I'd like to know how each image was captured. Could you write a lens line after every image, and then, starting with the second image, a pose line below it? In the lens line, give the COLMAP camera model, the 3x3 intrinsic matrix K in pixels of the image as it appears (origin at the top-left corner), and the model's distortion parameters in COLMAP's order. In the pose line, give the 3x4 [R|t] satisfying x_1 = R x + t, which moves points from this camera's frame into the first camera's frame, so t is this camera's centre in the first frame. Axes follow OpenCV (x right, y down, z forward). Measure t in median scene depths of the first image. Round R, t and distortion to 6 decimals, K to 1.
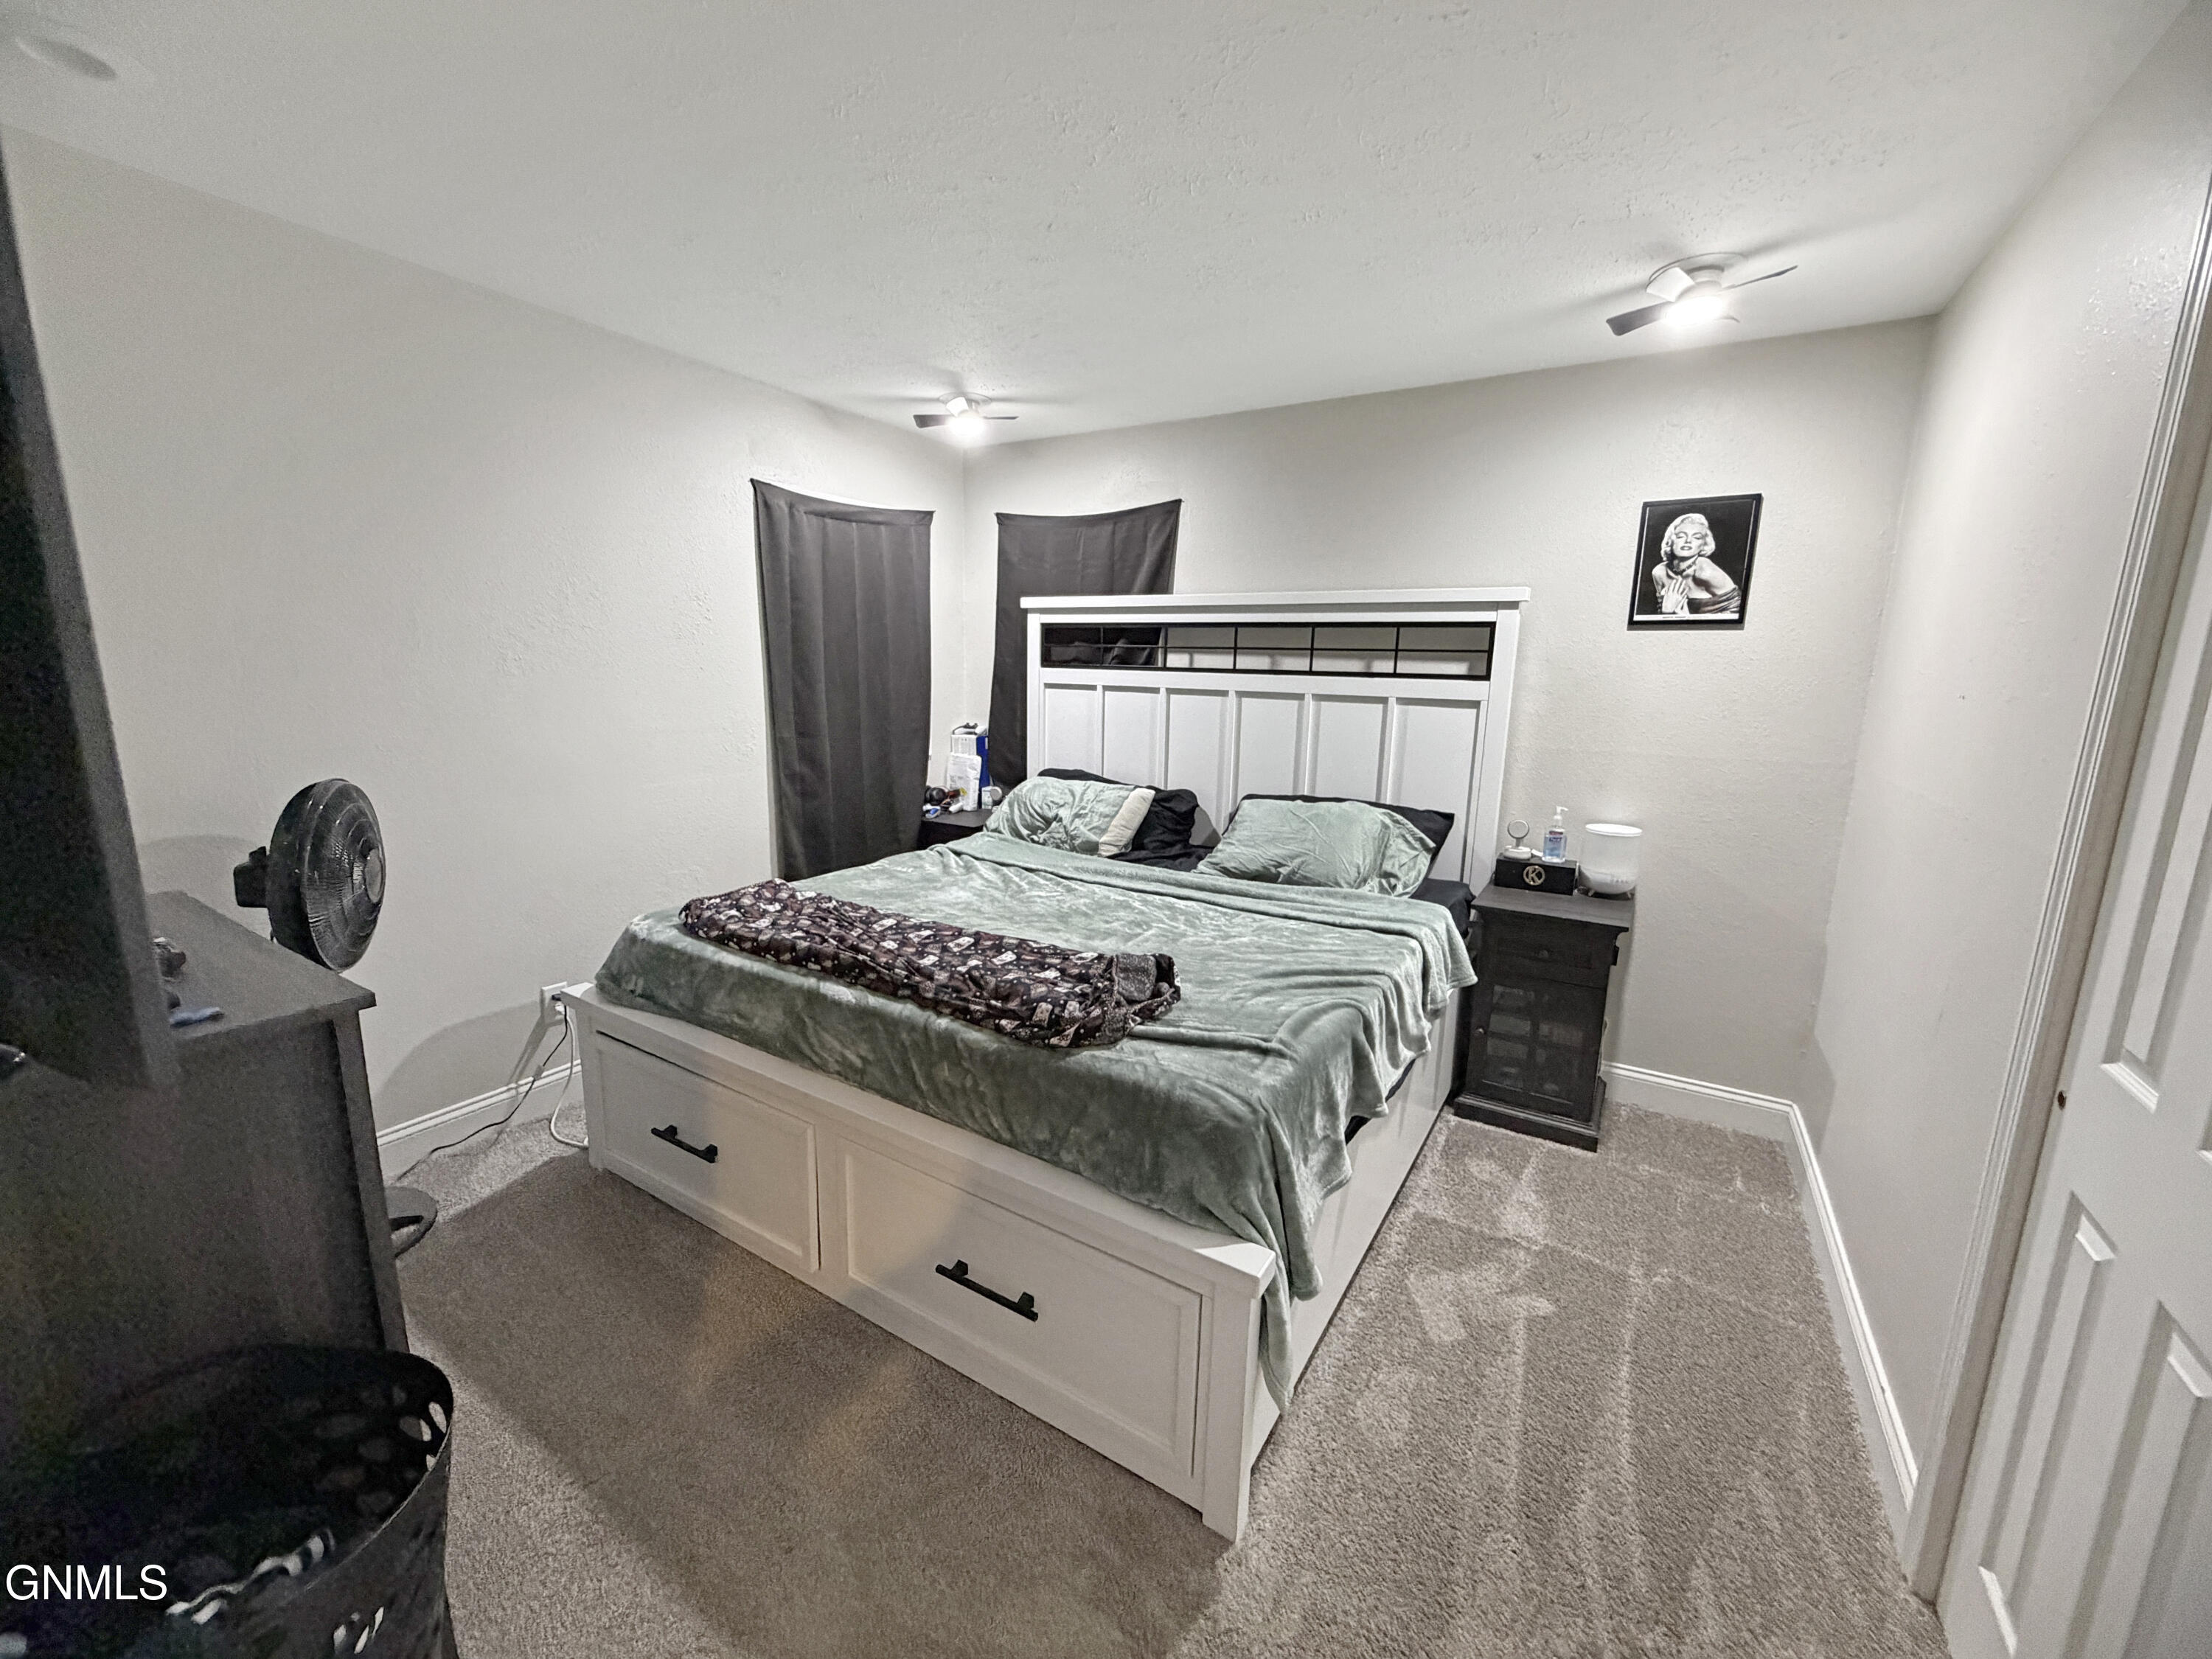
lens RADIAL K [[895.6, 0, 1109.3], [0, 895.6, 826.3], [0, 0, 1]] dist [-0.000267, 0.000391]
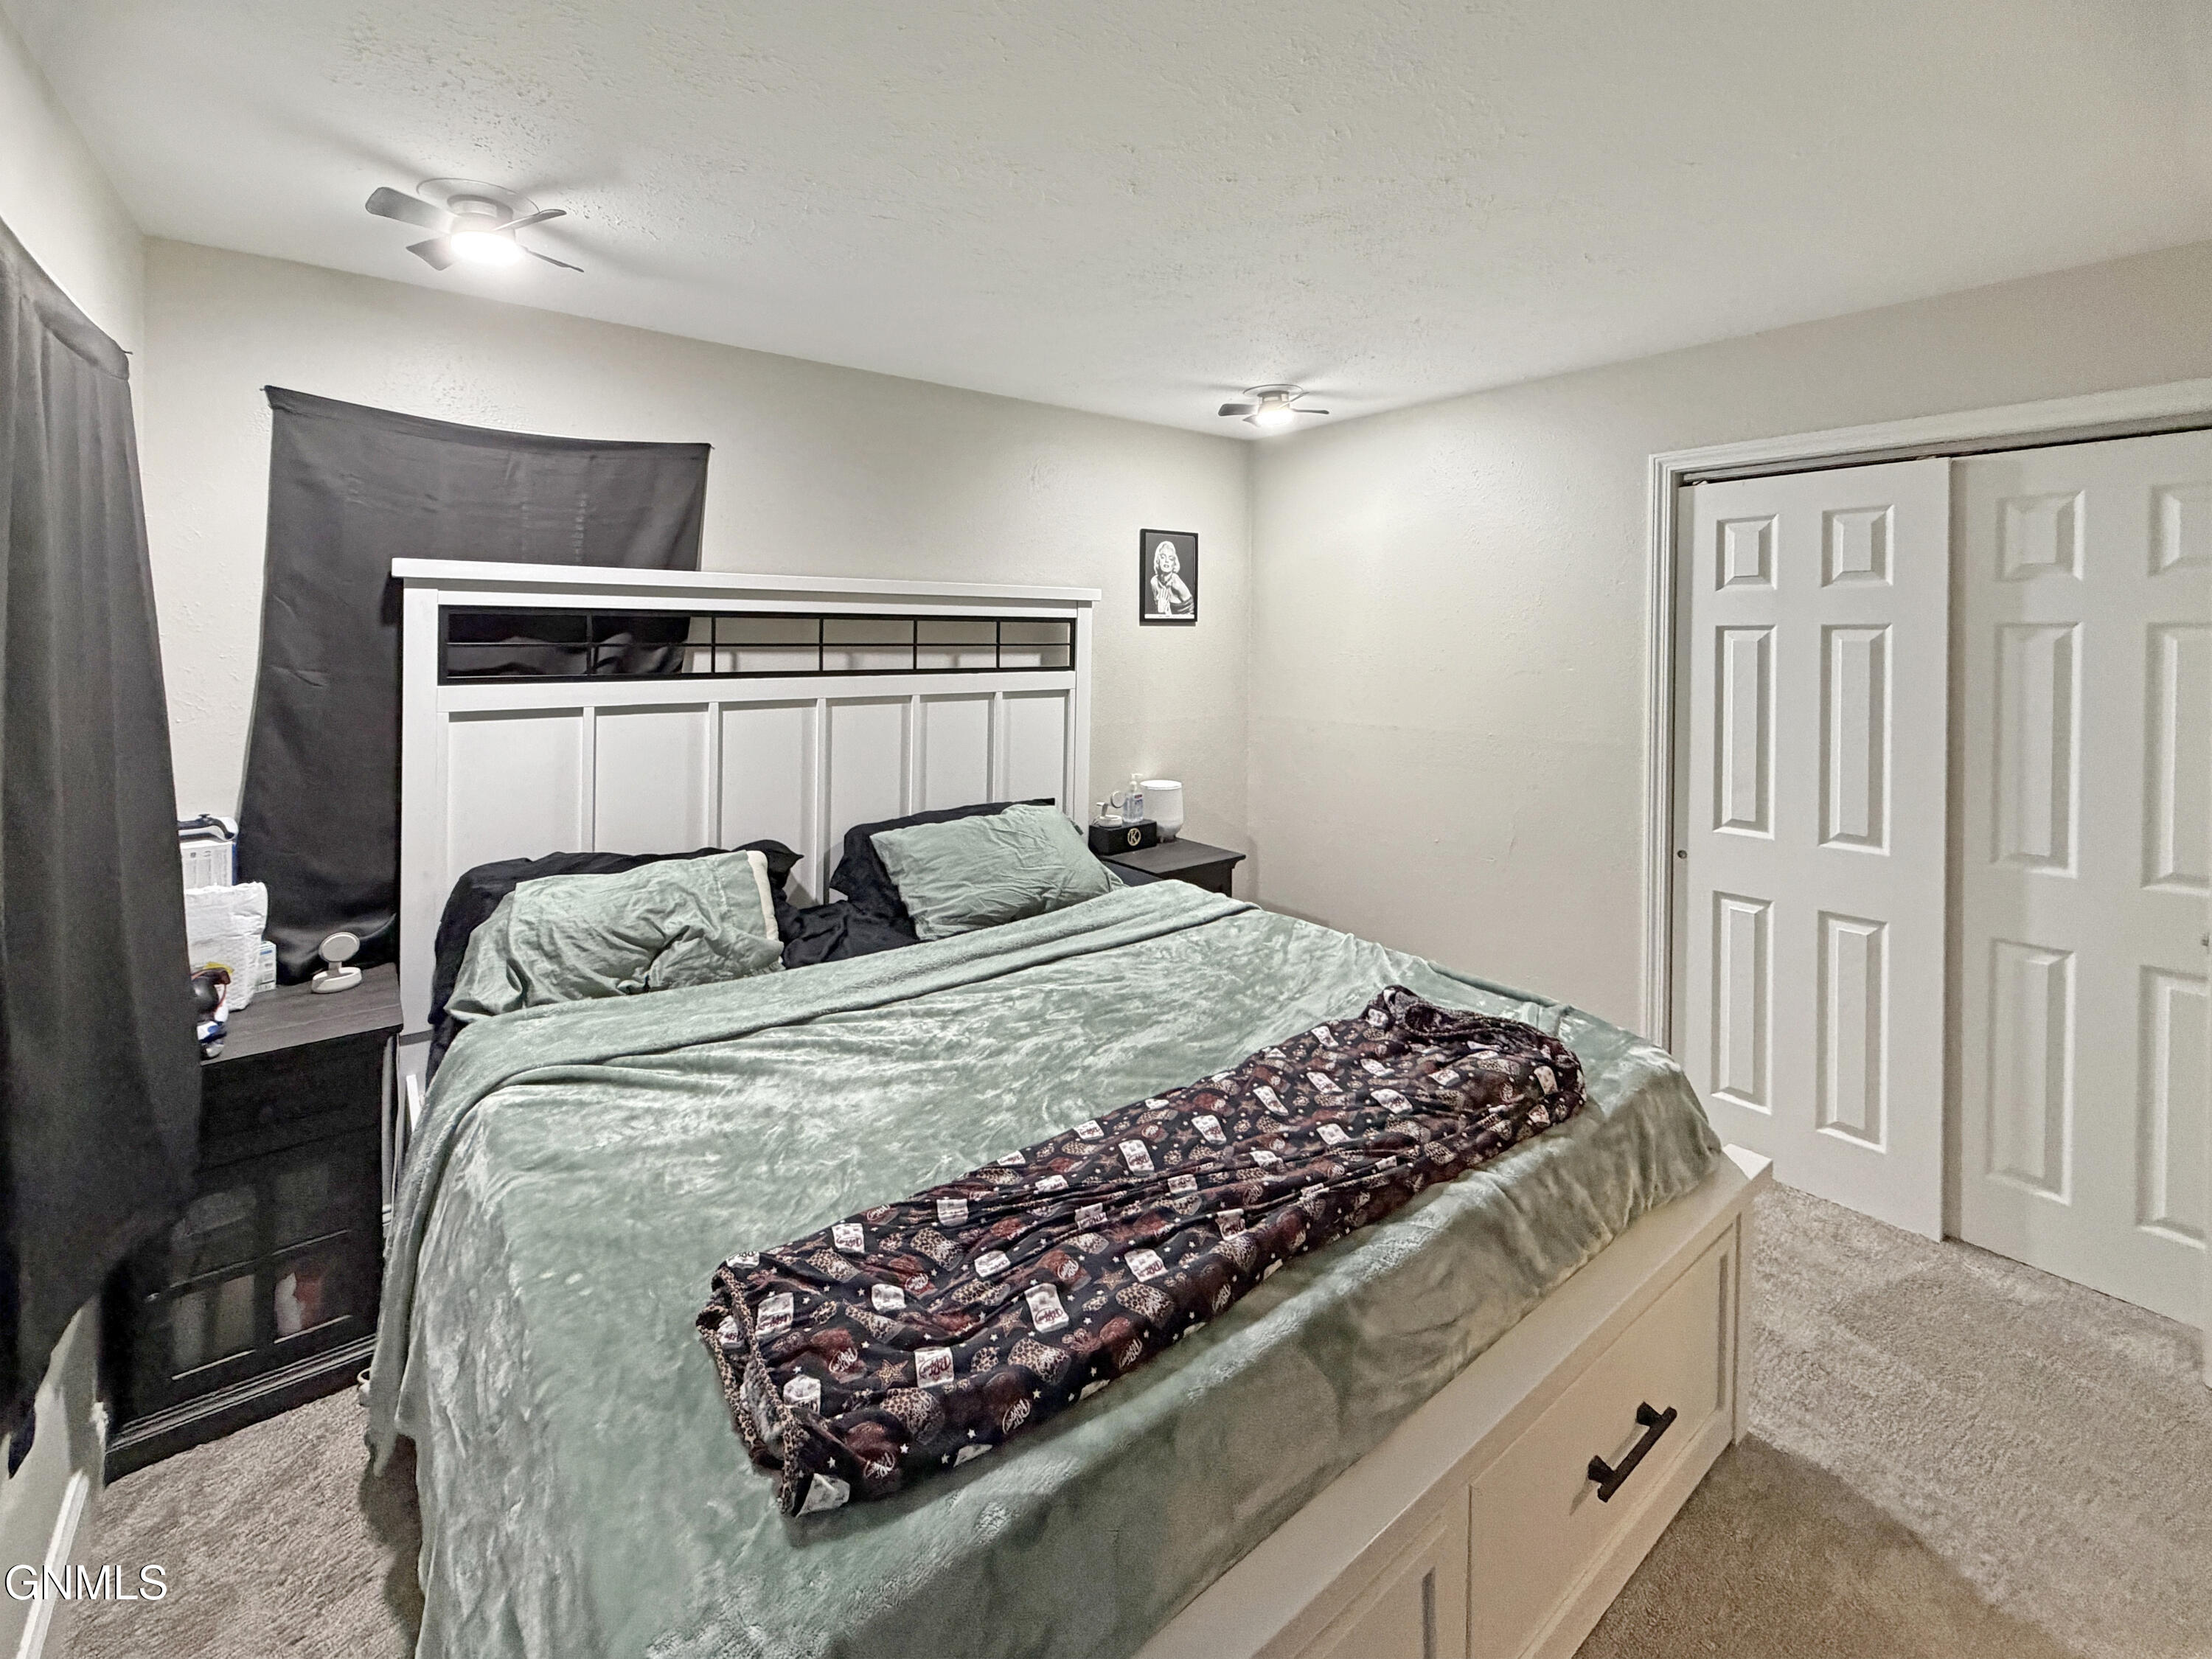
lens RADIAL K [[895.6, 0, 1126.7], [0, 895.6, 644.4], [0, 0, 1]] dist [-0.000267, 0.000391]
pose [[0.352742, -0.025390, 0.935376, -0.575422], [0.177310, 0.983335, -0.040175, -0.139251], [-0.918768, 0.180023, 0.351366, 0.553993]]
